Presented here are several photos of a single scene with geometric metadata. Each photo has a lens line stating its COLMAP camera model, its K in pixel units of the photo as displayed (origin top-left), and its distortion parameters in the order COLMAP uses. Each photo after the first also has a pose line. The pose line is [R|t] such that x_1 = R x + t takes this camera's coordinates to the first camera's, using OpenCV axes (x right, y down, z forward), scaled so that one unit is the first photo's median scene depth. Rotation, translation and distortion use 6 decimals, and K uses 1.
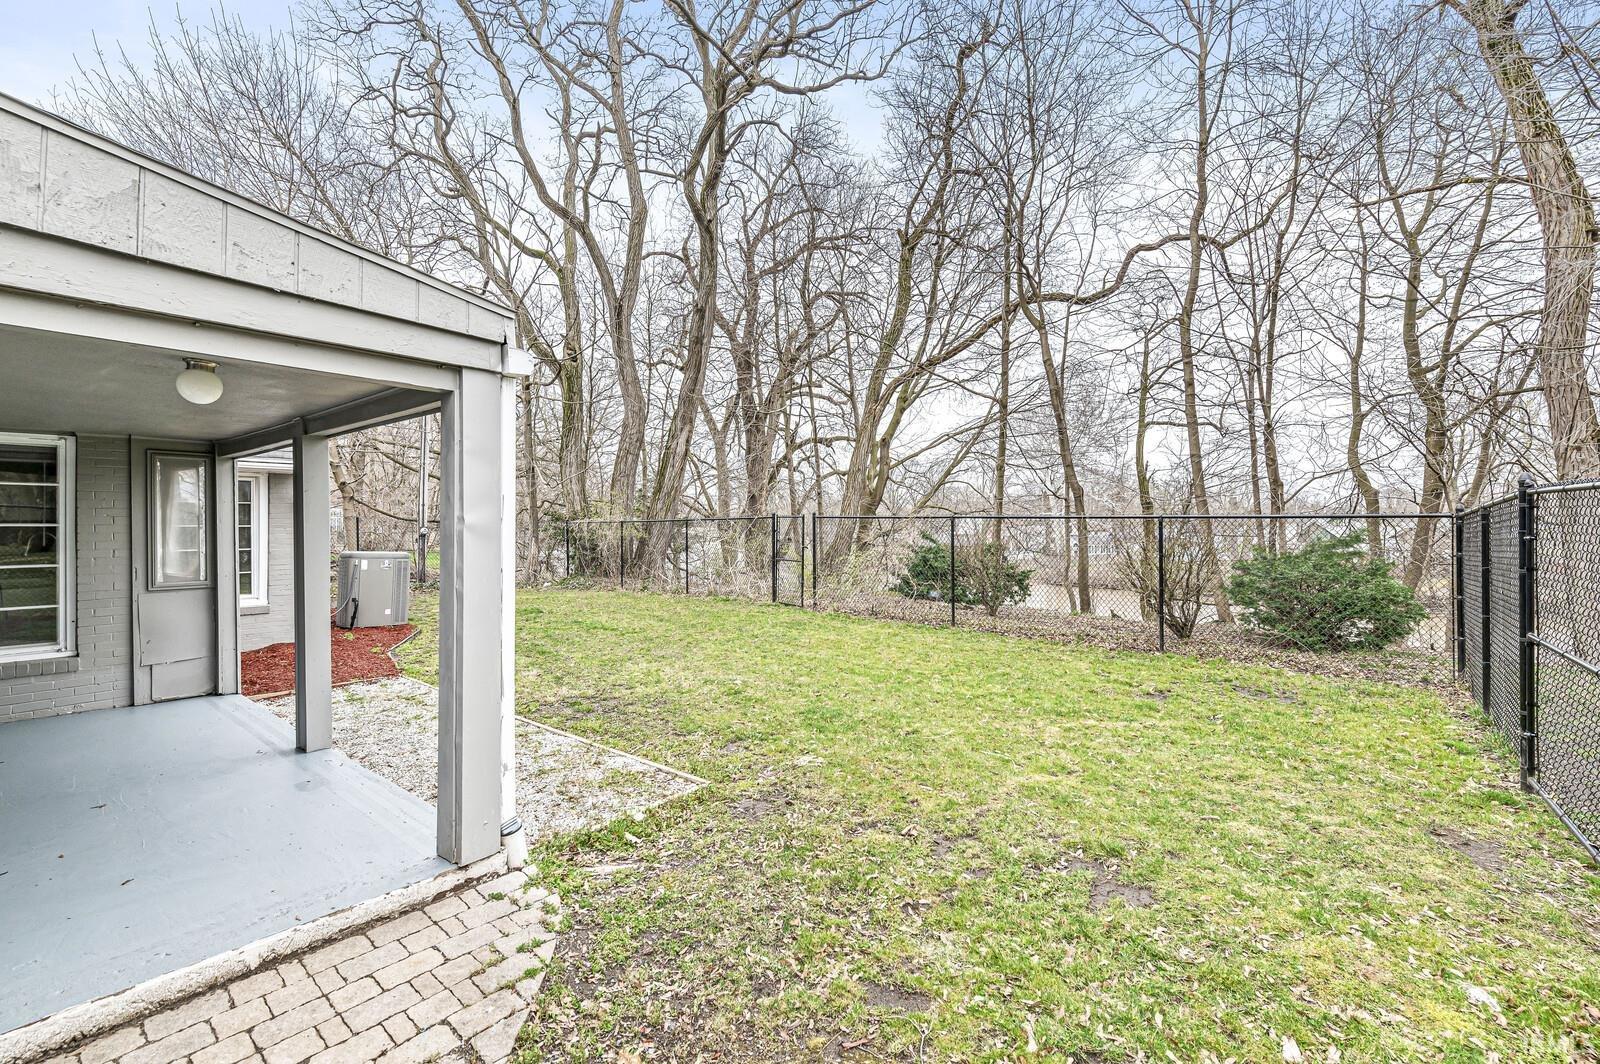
lens RADIAL K [[712.6, 0, 809.9], [0, 712.6, 530.5], [0, 0, 1]] dist [-0.001357, 0.000387]
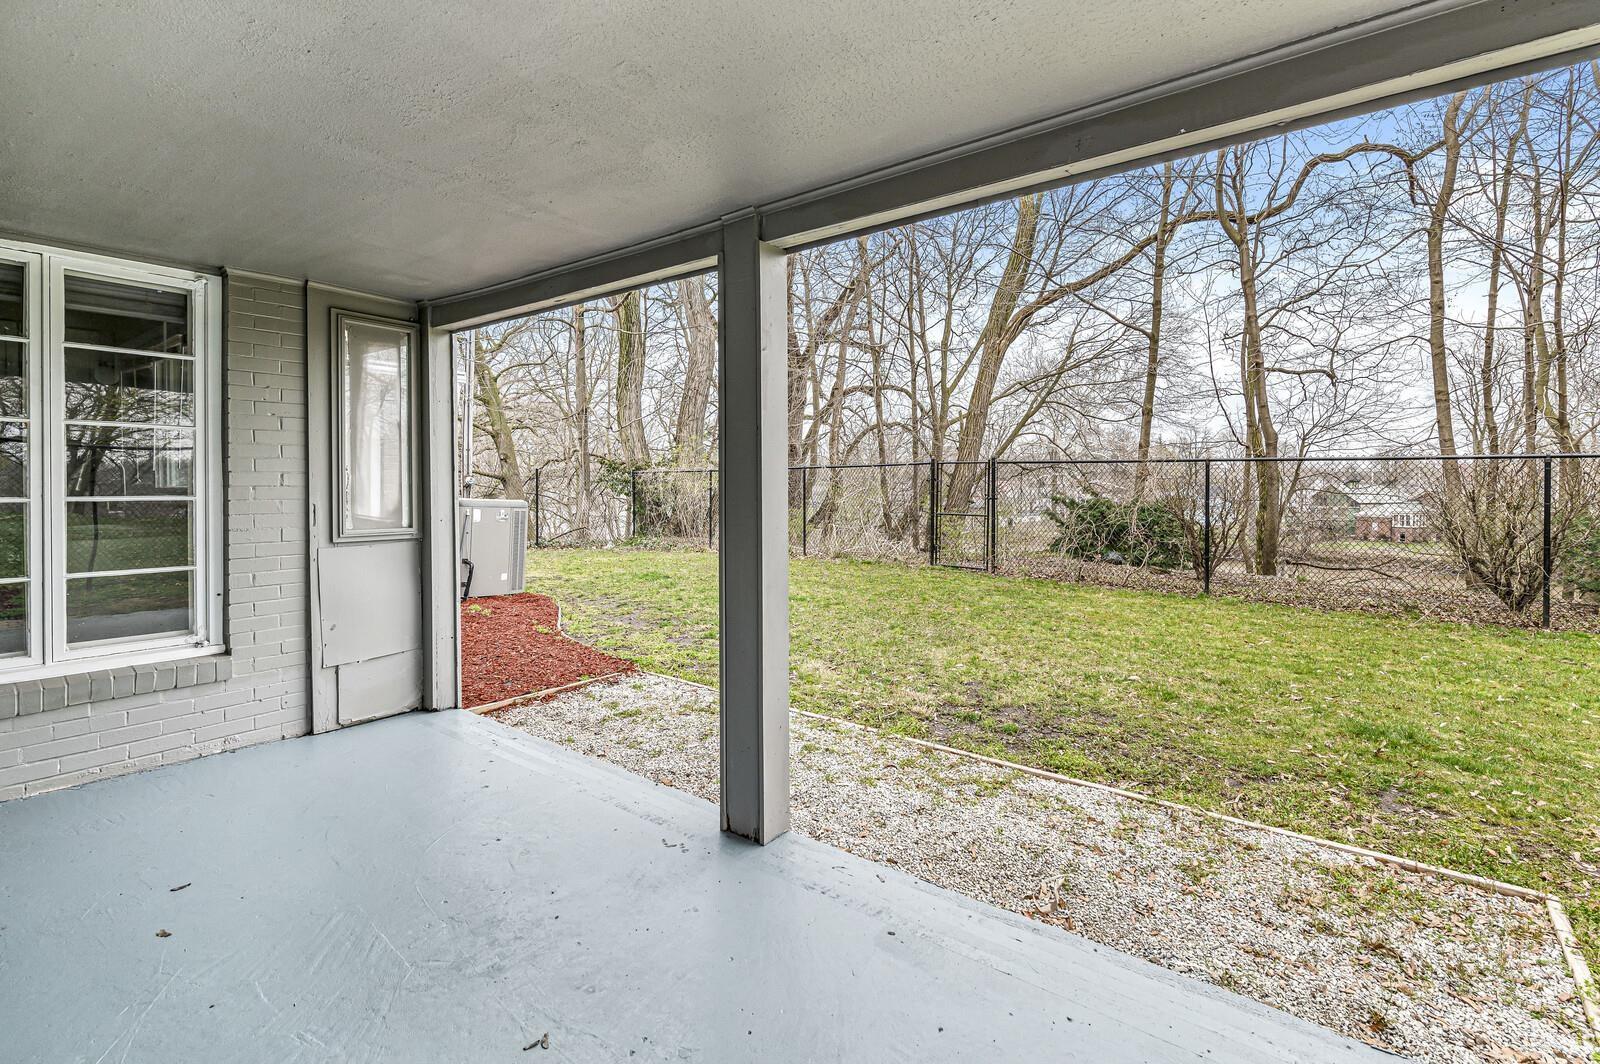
lens RADIAL K [[728.3, 0, 800.9], [0, 728.3, 500.2], [0, 0, 1]] dist [0.000725, 0.000406]
pose [[0.999033, 0.005172, 0.043653, -0.564253], [-0.005568, 0.999944, 0.008948, 0.041262], [-0.043604, -0.009182, 0.999007, 0.369863]]
